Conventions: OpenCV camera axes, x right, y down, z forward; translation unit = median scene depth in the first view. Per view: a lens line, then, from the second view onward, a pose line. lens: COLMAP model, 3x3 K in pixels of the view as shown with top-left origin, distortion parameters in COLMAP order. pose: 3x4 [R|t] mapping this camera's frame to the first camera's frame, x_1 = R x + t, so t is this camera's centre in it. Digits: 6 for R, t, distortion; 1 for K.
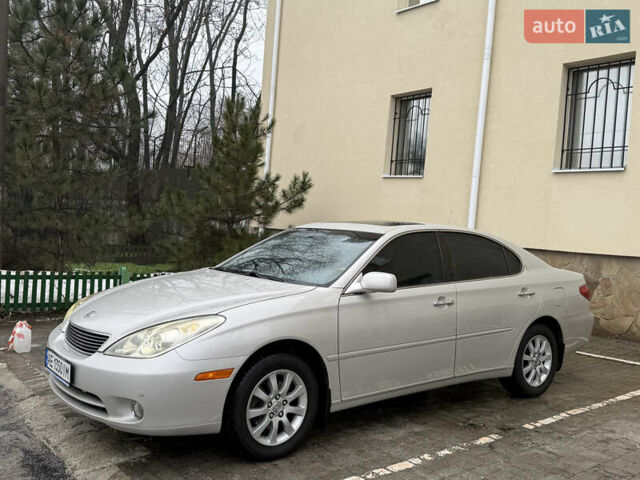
lens RADIAL K [[614.8, 0, 320.0], [0, 614.8, 240.0], [0, 0, 1]] dist [0.183659, -0.378115]
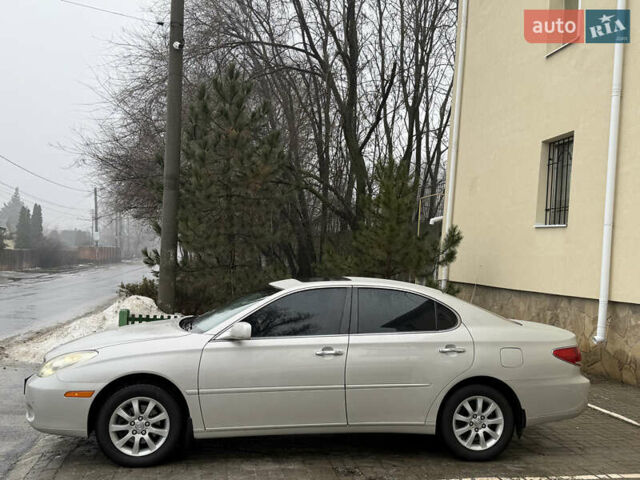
lens RADIAL K [[614.8, 0, 320.0], [0, 614.8, 240.0], [0, 0, 1]] dist [0.183659, -0.378115]
pose [[0.869476, -0.032491, -0.492905, 0.723438], [-0.007560, 0.996843, -0.079044, -0.010987], [0.493917, 0.072453, 0.866485, 0.031959]]
